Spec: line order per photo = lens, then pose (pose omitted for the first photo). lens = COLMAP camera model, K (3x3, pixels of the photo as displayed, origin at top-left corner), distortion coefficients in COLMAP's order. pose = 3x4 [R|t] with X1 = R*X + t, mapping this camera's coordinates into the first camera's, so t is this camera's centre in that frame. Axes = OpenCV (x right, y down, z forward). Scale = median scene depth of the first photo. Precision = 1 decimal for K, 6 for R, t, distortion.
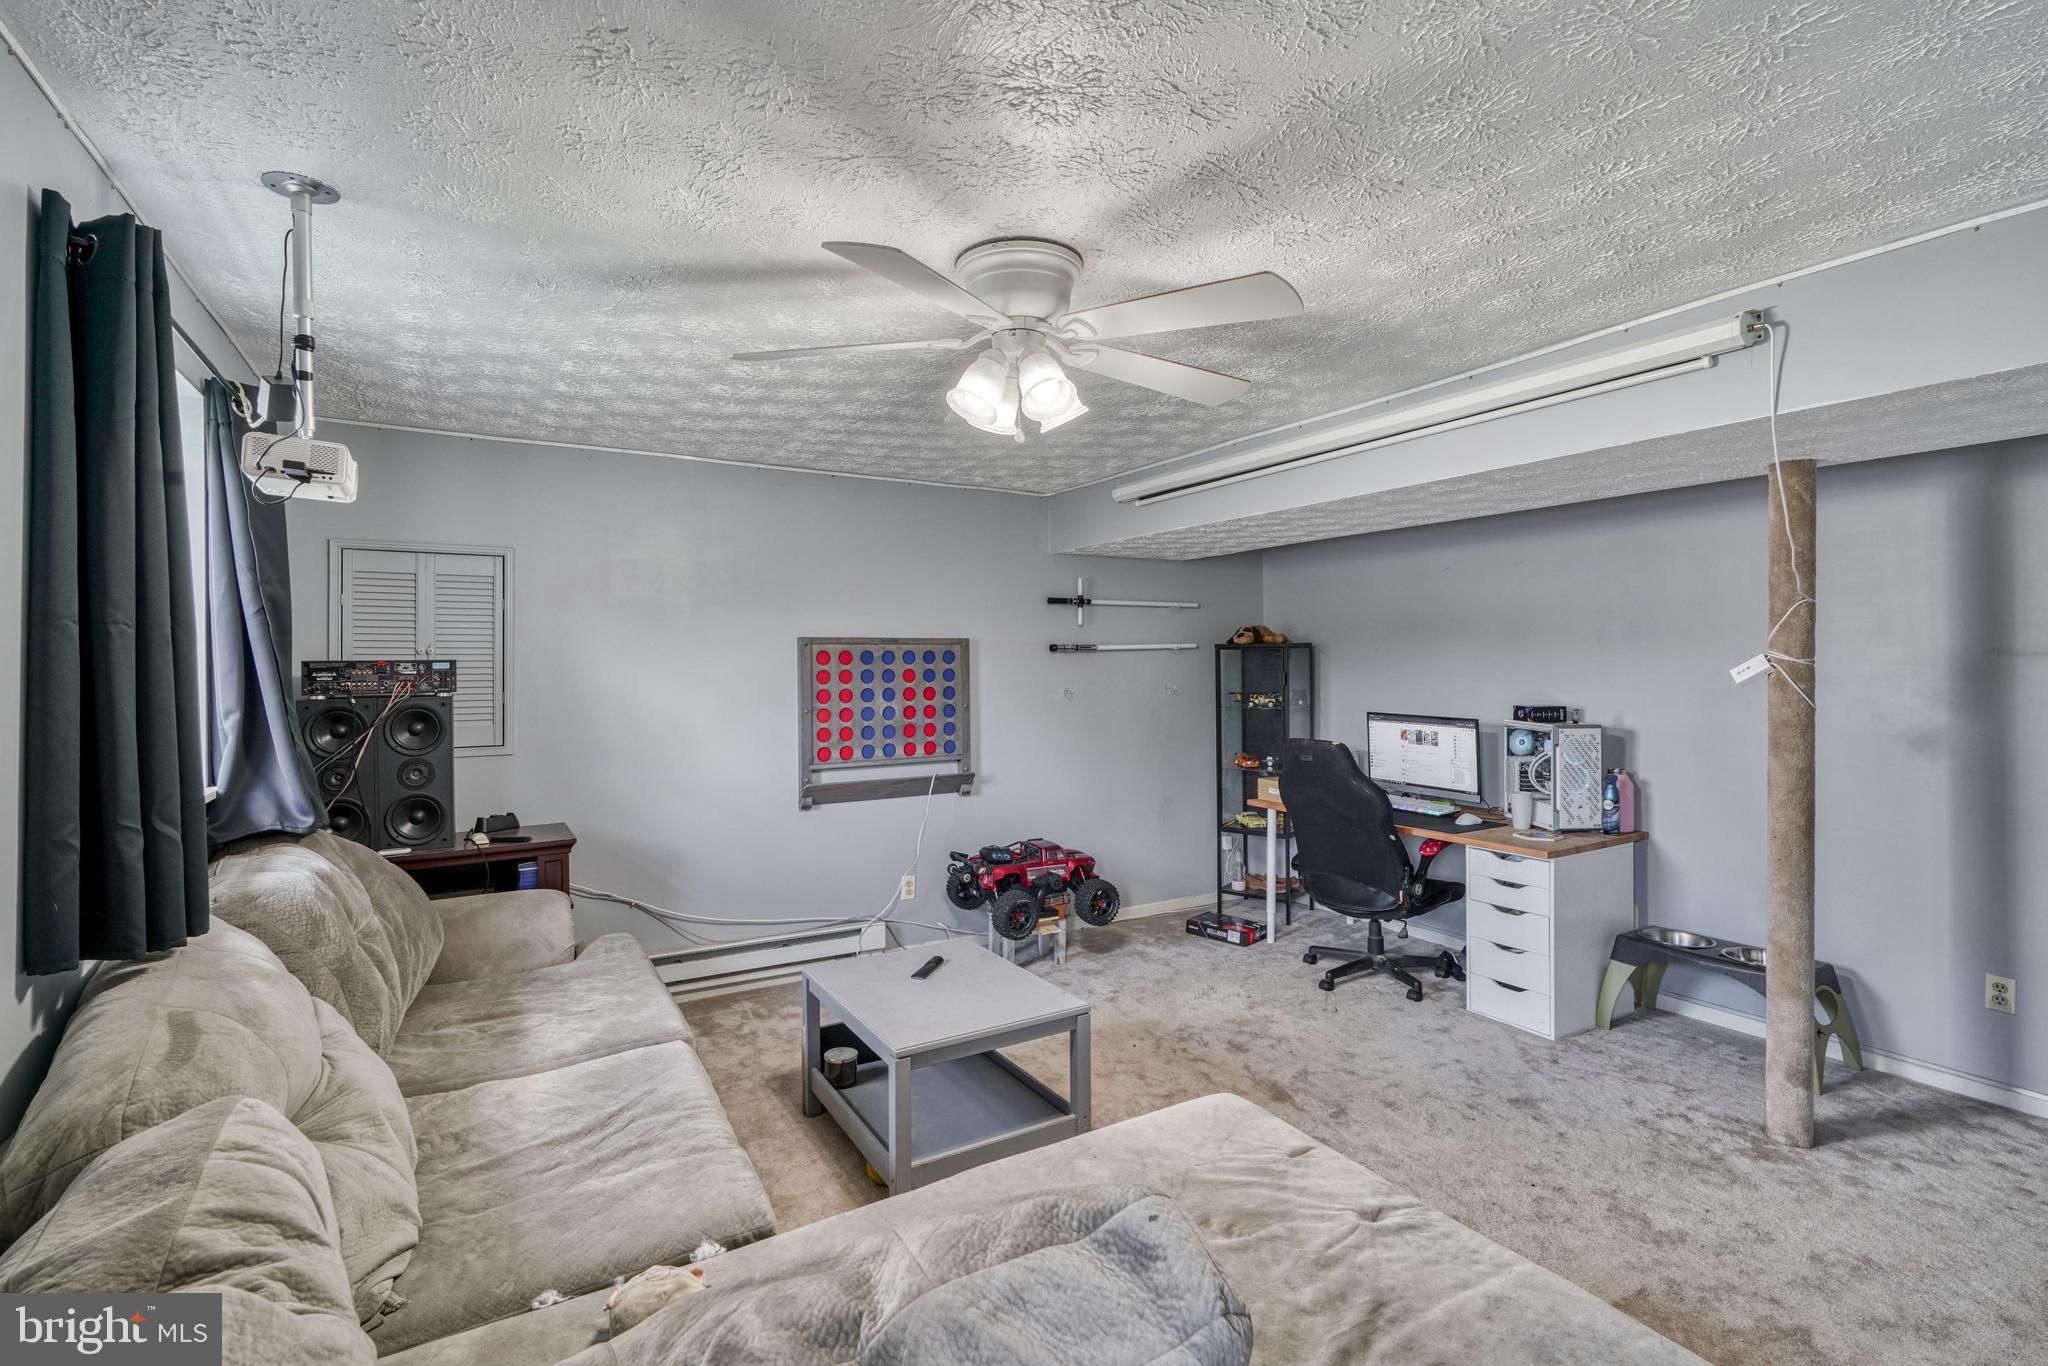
lens RADIAL K [[938.2, 0, 1024.1], [0, 938.2, 656.6], [0, 0, 1]] dist [-0.010526, 0.005976]
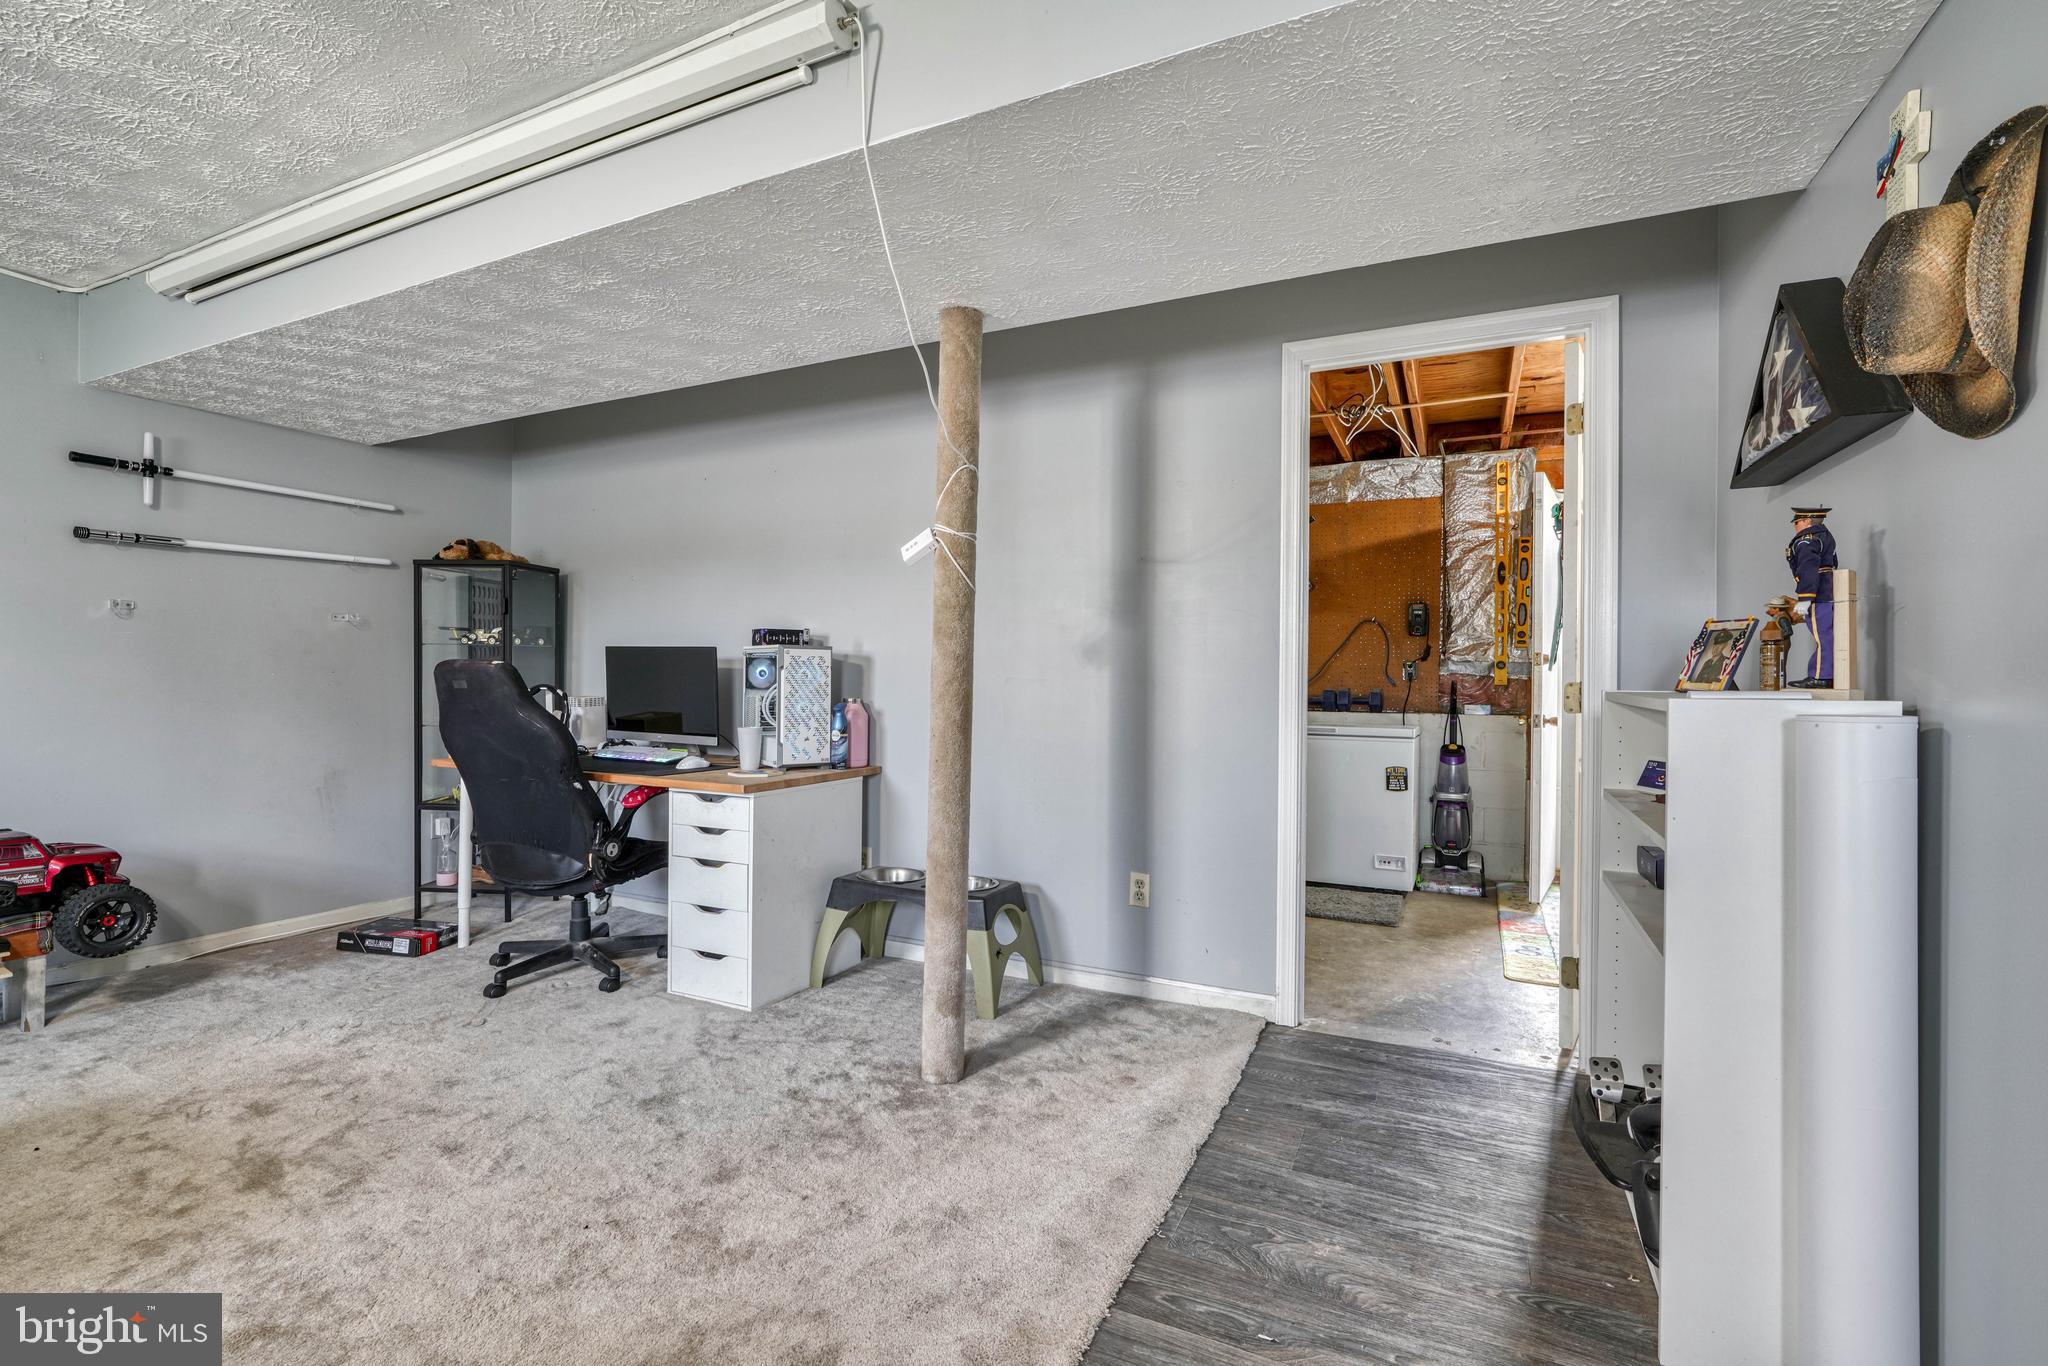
lens RADIAL K [[918.0, 0, 1021.8], [0, 918.0, 683.8], [0, 0, 1]] dist [-0.010256, 0.005427]
pose [[0.837164, 0.012798, 0.546802, 0.309559], [-0.018167, 0.999825, 0.004413, 0.107465], [-0.546650, -0.013628, 0.837250, 0.182213]]
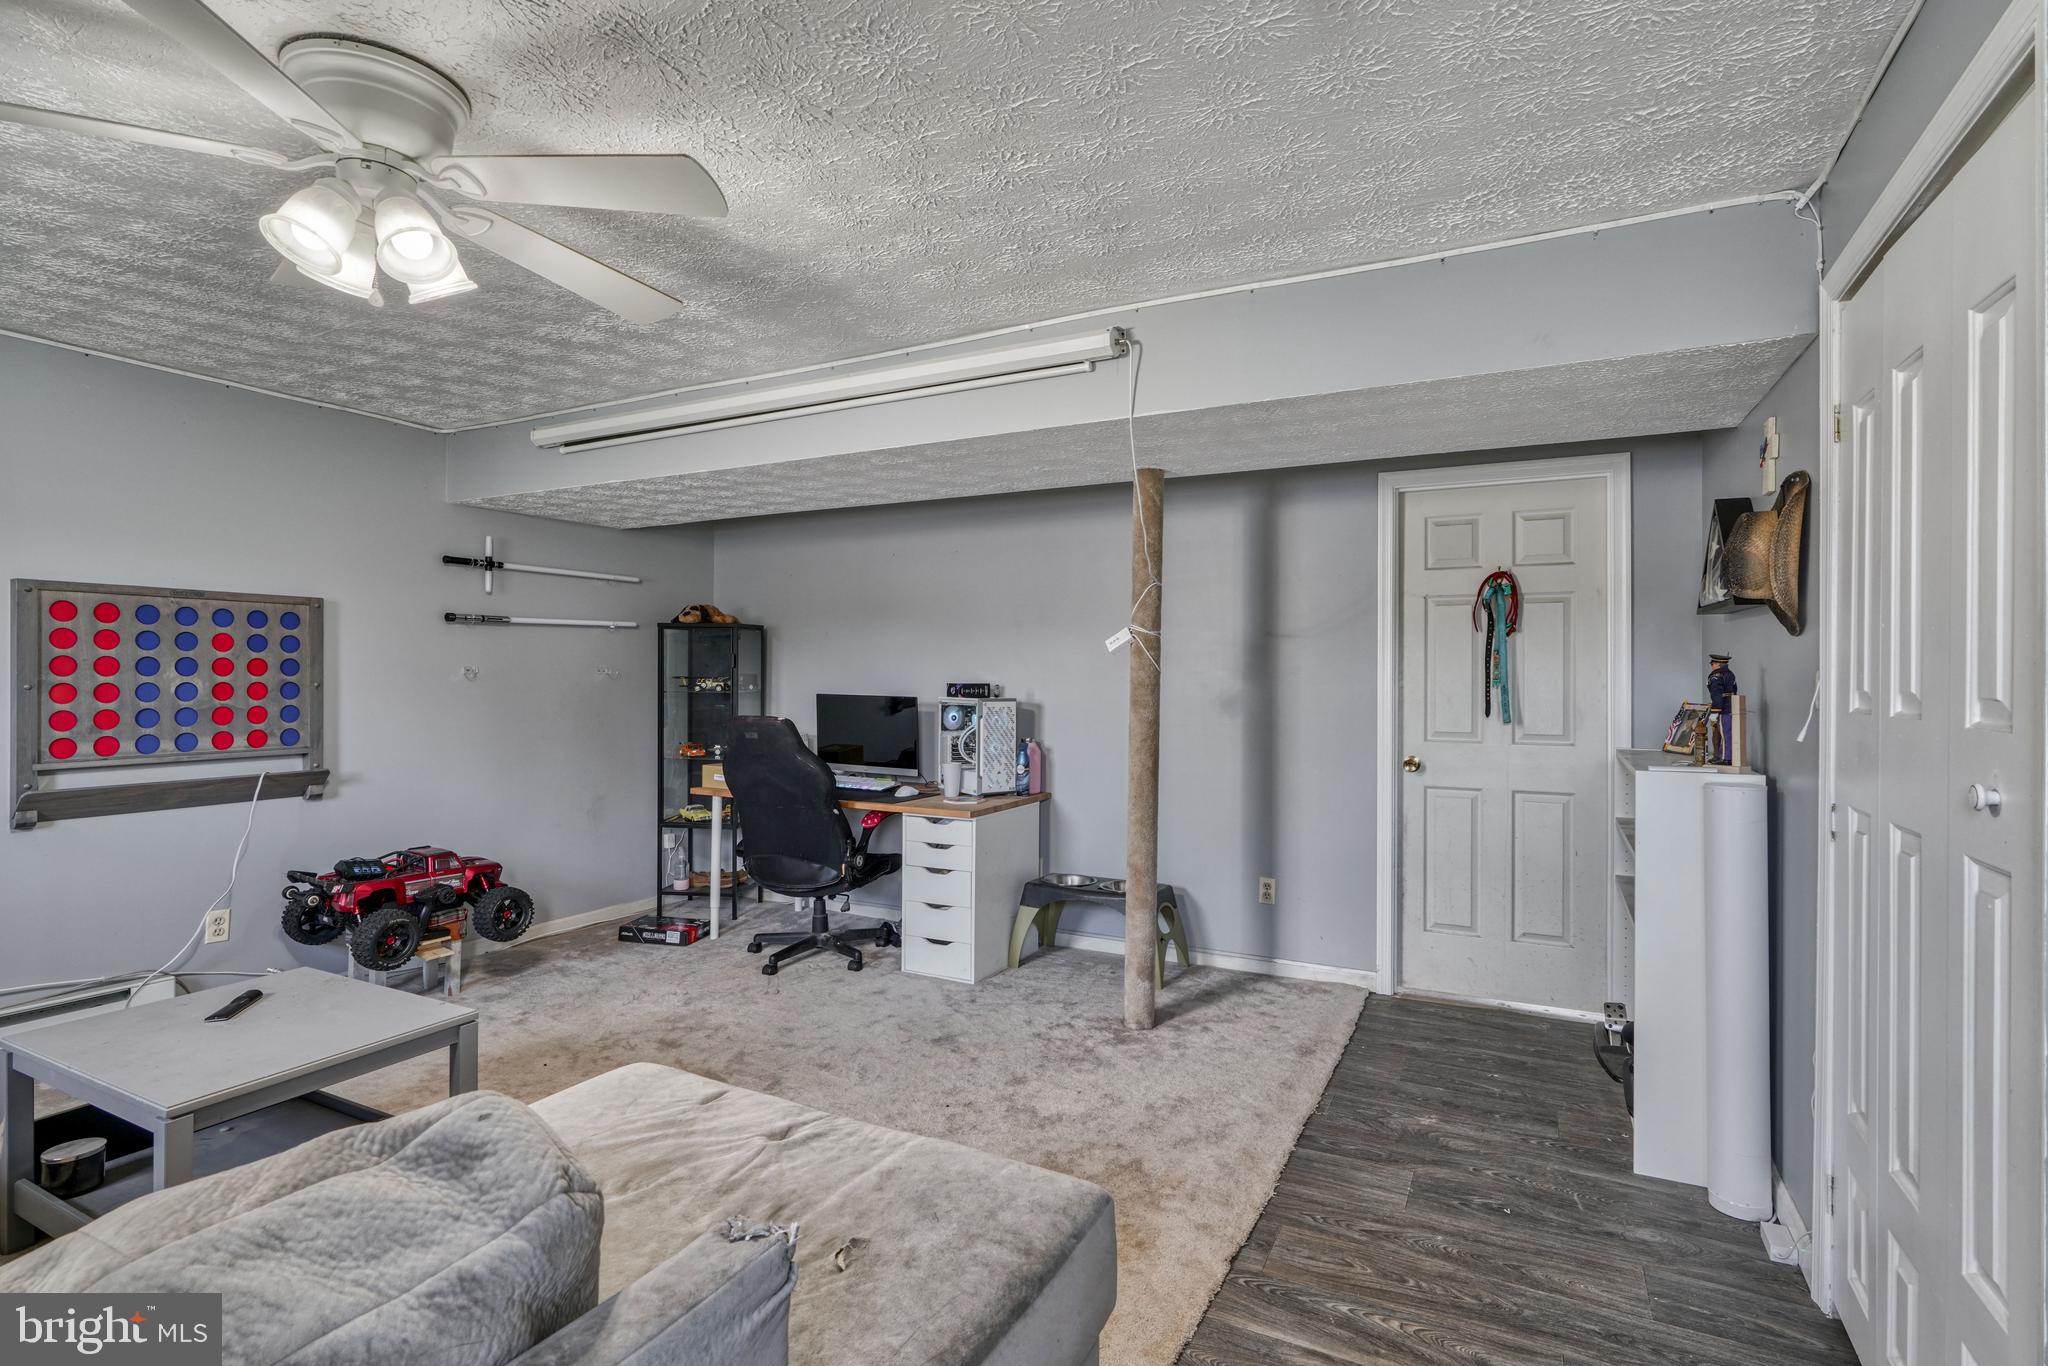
lens RADIAL K [[978.0, 0, 1044.8], [0, 978.0, 673.1], [0, 0, 1]] dist [-0.012552, 0.006156]
pose [[0.845558, 0.012318, 0.533742, 0.022676], [-0.013641, 0.999906, -0.001466, 0.046524], [-0.533710, -0.006041, 0.845646, -0.007146]]
